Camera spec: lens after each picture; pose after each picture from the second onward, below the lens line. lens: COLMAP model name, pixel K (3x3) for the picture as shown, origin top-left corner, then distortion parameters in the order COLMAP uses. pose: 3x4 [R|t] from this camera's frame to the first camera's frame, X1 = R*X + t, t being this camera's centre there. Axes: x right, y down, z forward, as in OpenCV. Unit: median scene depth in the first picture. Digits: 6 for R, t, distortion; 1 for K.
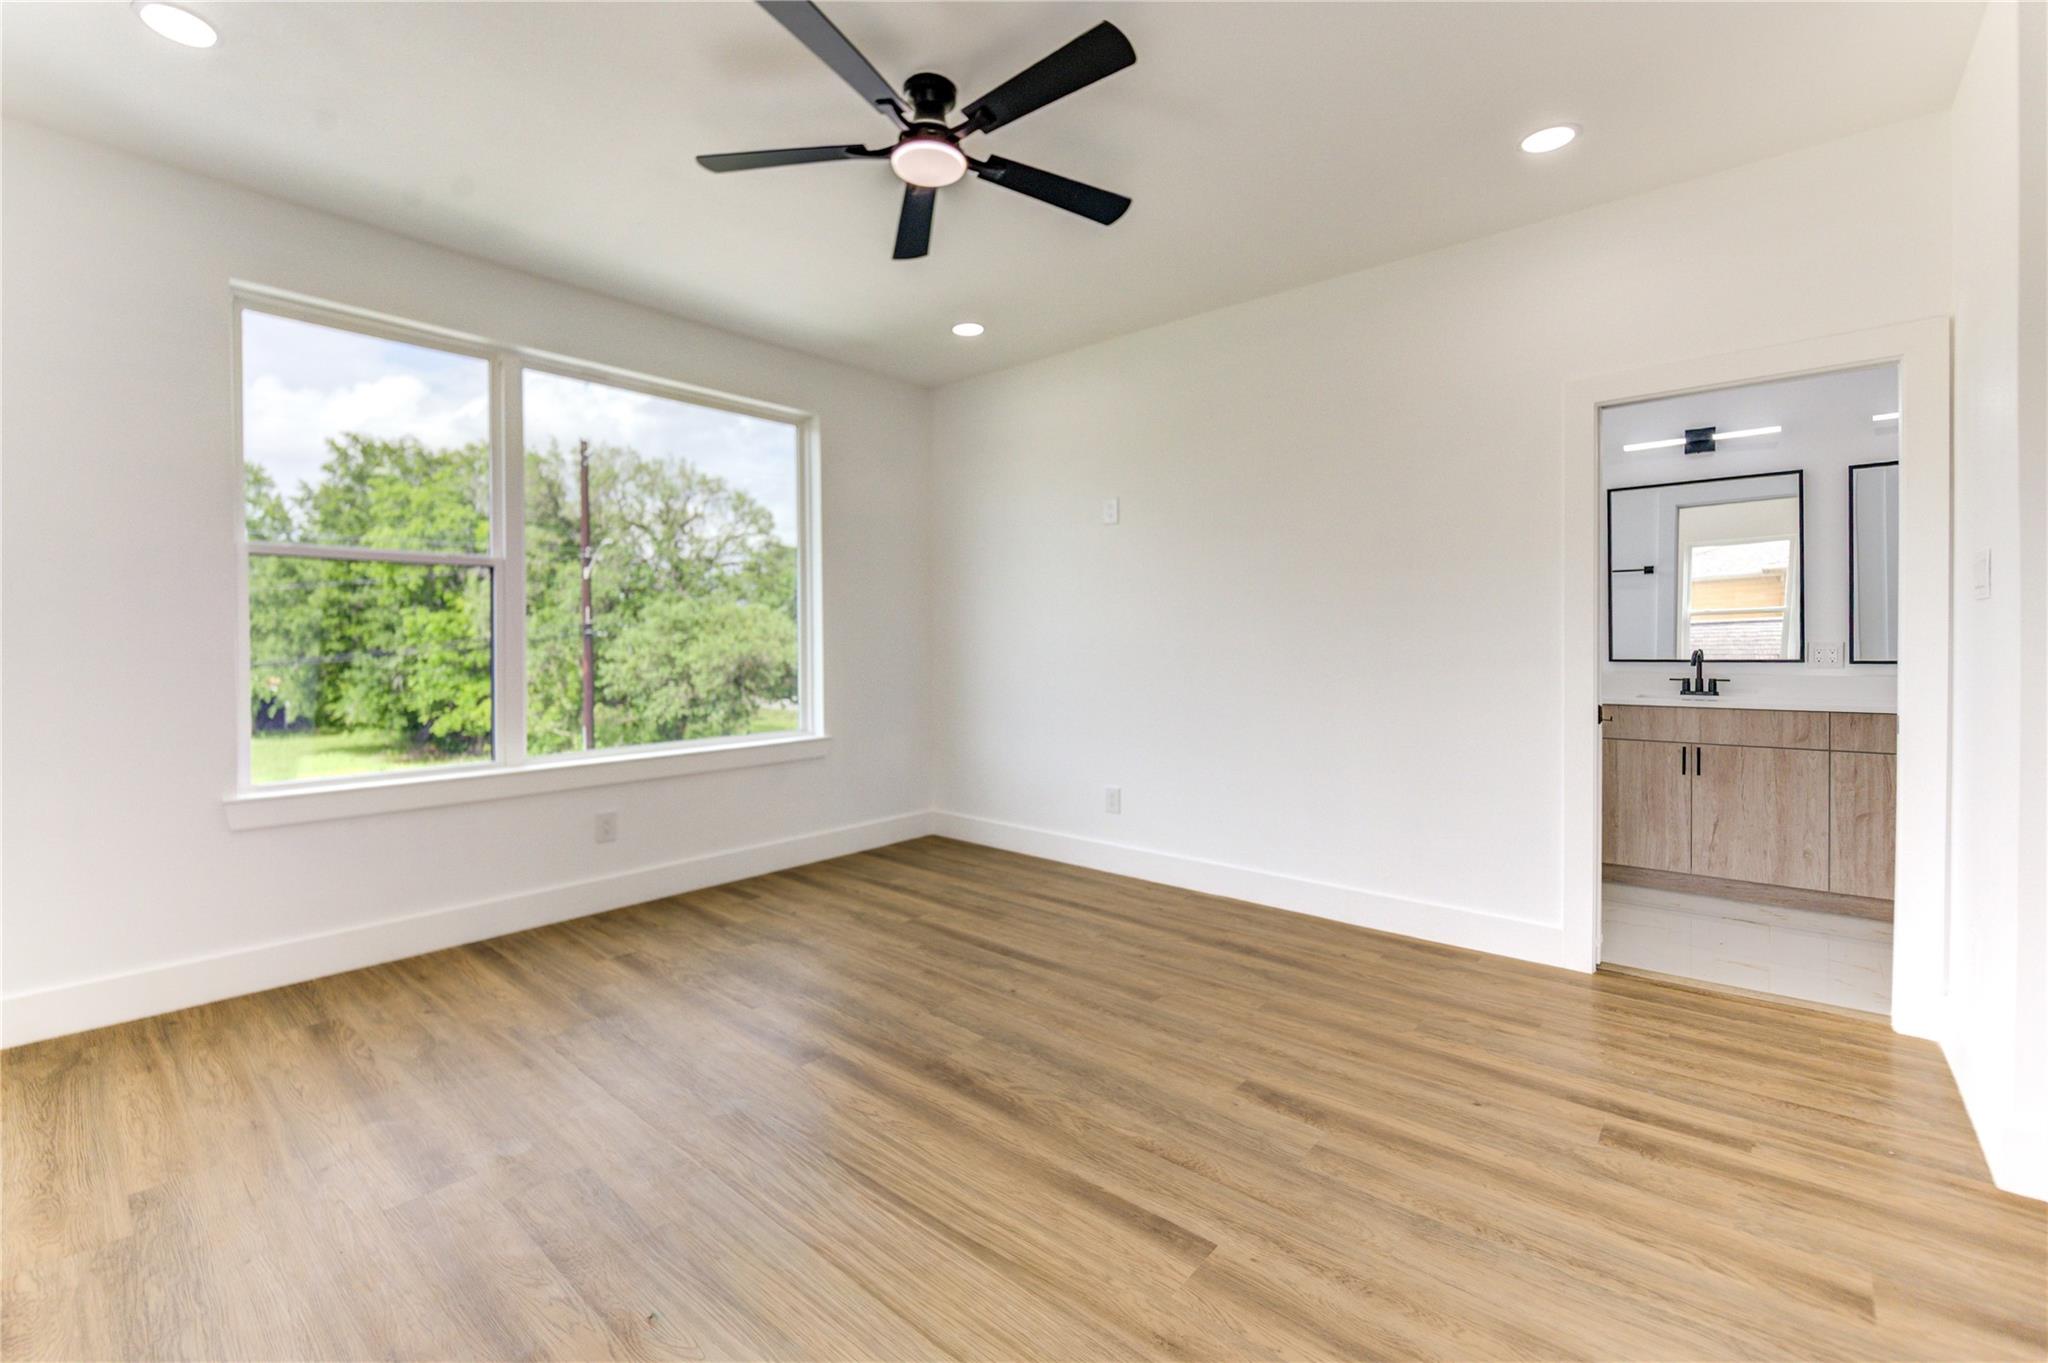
lens RADIAL K [[874.9, 0, 970.5], [0, 874.9, 653.2], [0, 0, 1]] dist [-0.012305, -0.000054]
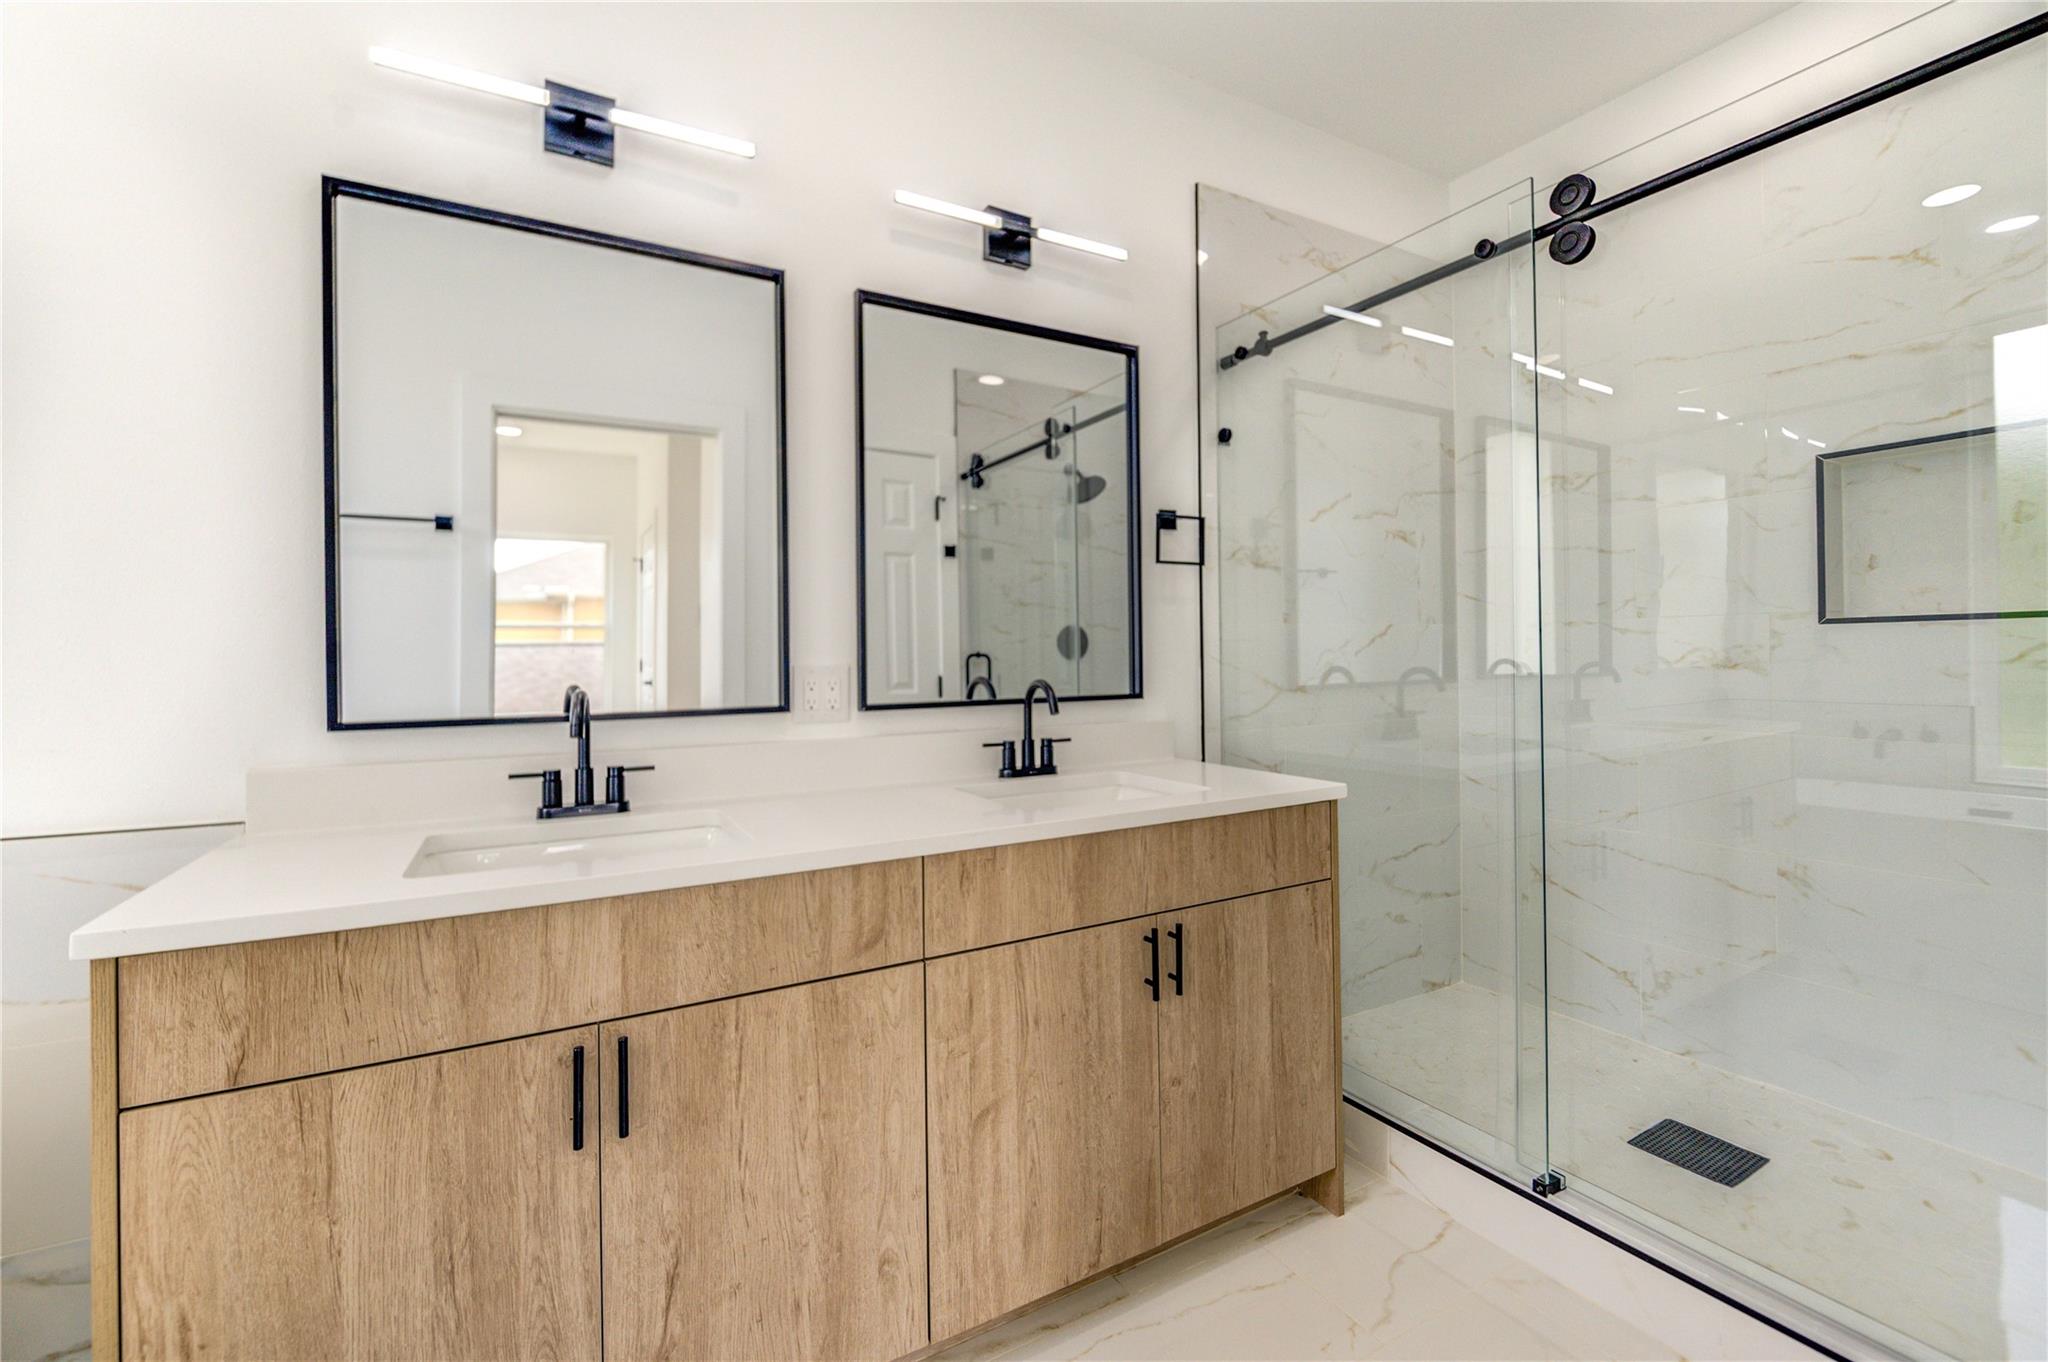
lens RADIAL K [[860.5, 0, 1010.9], [0, 860.5, 648.0], [0, 0, 1]] dist [-0.003751, -0.001015]
pose [[0.316944, 0.009550, 0.948396, 0.586070], [0.017894, 0.999711, -0.016047, -0.012646], [-0.948275, 0.022056, 0.316682, 0.754815]]
